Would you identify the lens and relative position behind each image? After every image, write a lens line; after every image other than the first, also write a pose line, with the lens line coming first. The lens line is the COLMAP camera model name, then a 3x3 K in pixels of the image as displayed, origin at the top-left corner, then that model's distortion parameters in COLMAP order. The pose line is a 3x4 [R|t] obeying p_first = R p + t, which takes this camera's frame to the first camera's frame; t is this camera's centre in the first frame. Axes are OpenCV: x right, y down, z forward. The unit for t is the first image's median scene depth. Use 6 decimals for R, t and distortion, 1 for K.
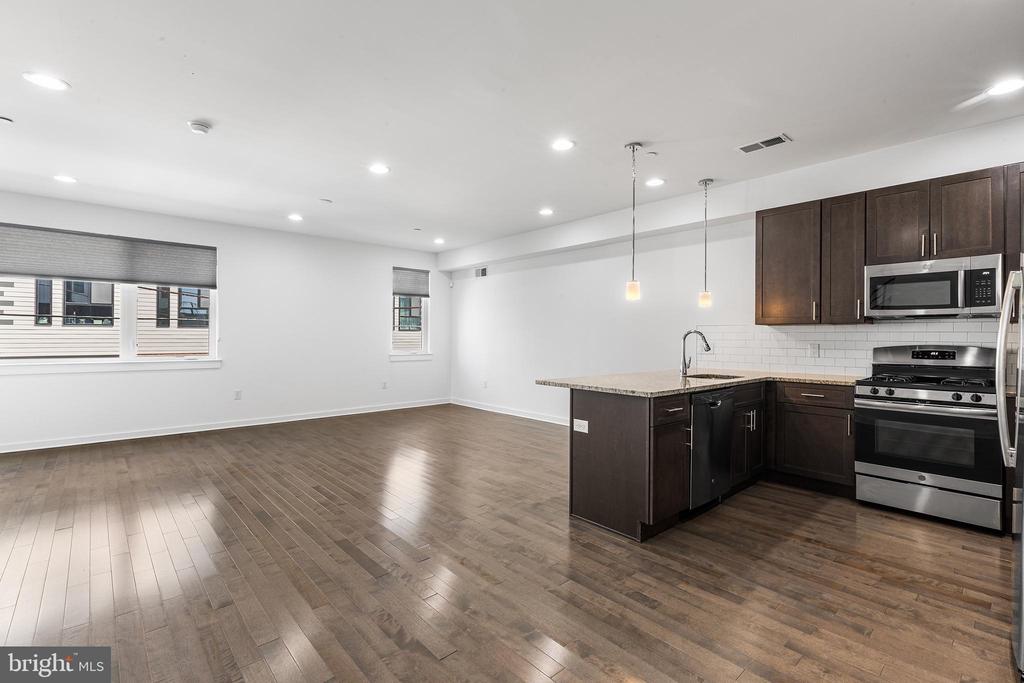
lens RADIAL K [[454.6, 0, 506.0], [0, 454.6, 333.4], [0, 0, 1]] dist [0.007399, 0.000128]
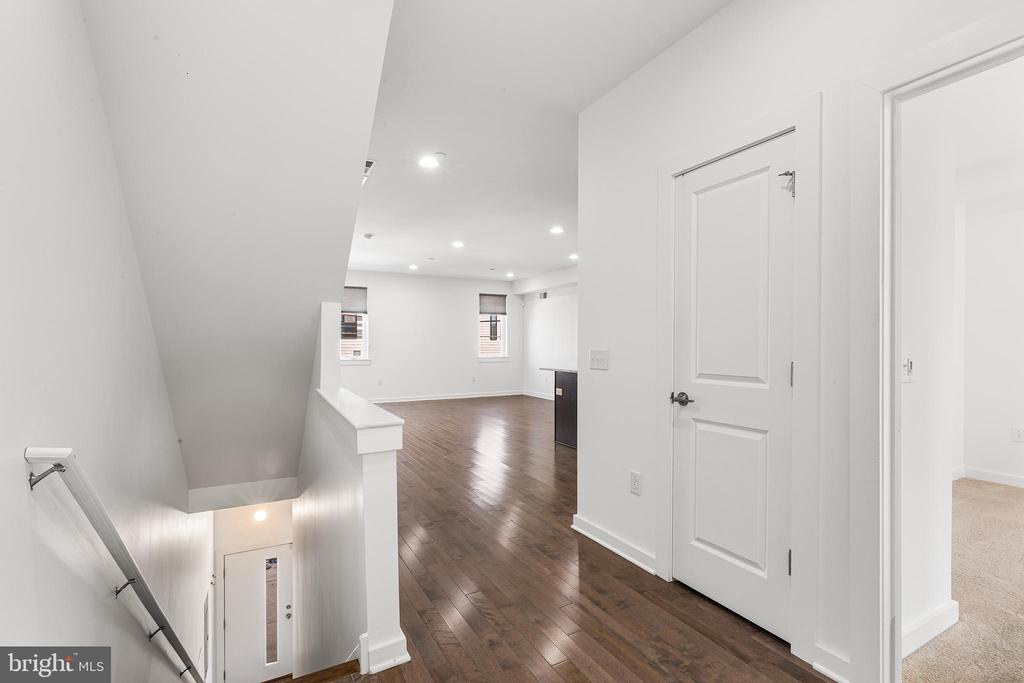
lens RADIAL K [[451.4, 0, 512.0], [0, 451.4, 341.5], [0, 0, 1]] dist [0.001912, -0.000053]
pose [[0.975086, -0.006365, -0.221735, 0.172600], [0.006069, 0.999980, -0.002018, 0.002582], [0.221744, 0.000622, 0.975105, -0.358377]]
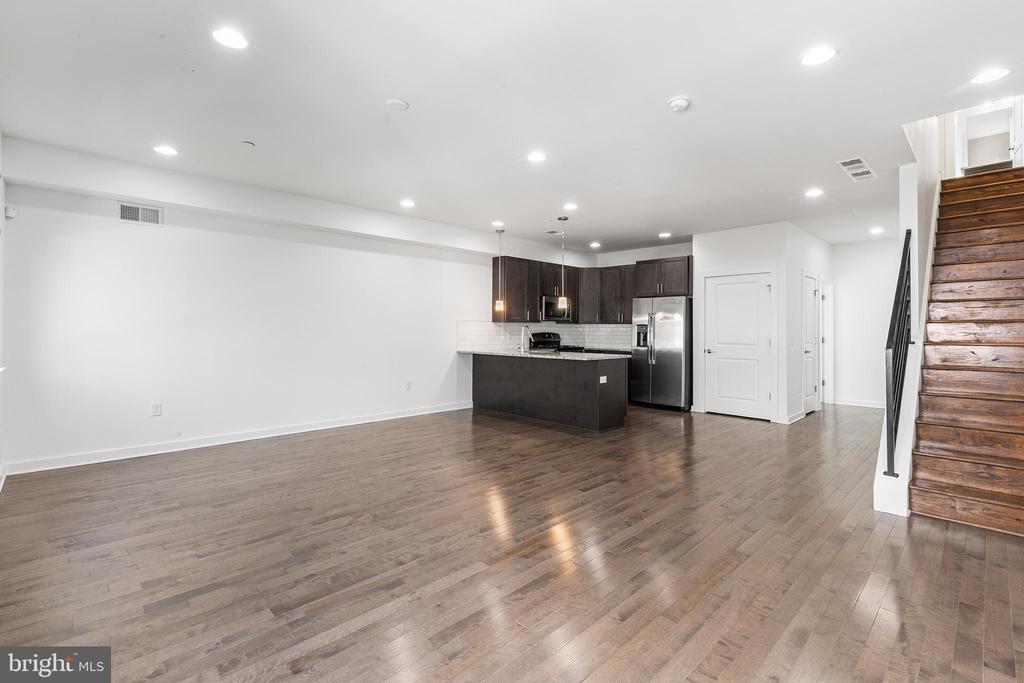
lens RADIAL K [[454.6, 0, 506.0], [0, 454.6, 333.4], [0, 0, 1]] dist [0.007399, 0.000128]
pose [[-0.021905, -0.017999, 0.999598, -0.742804], [-0.013519, 0.999752, 0.017705, -0.002360], [-0.999669, -0.013126, -0.022143, 0.649744]]
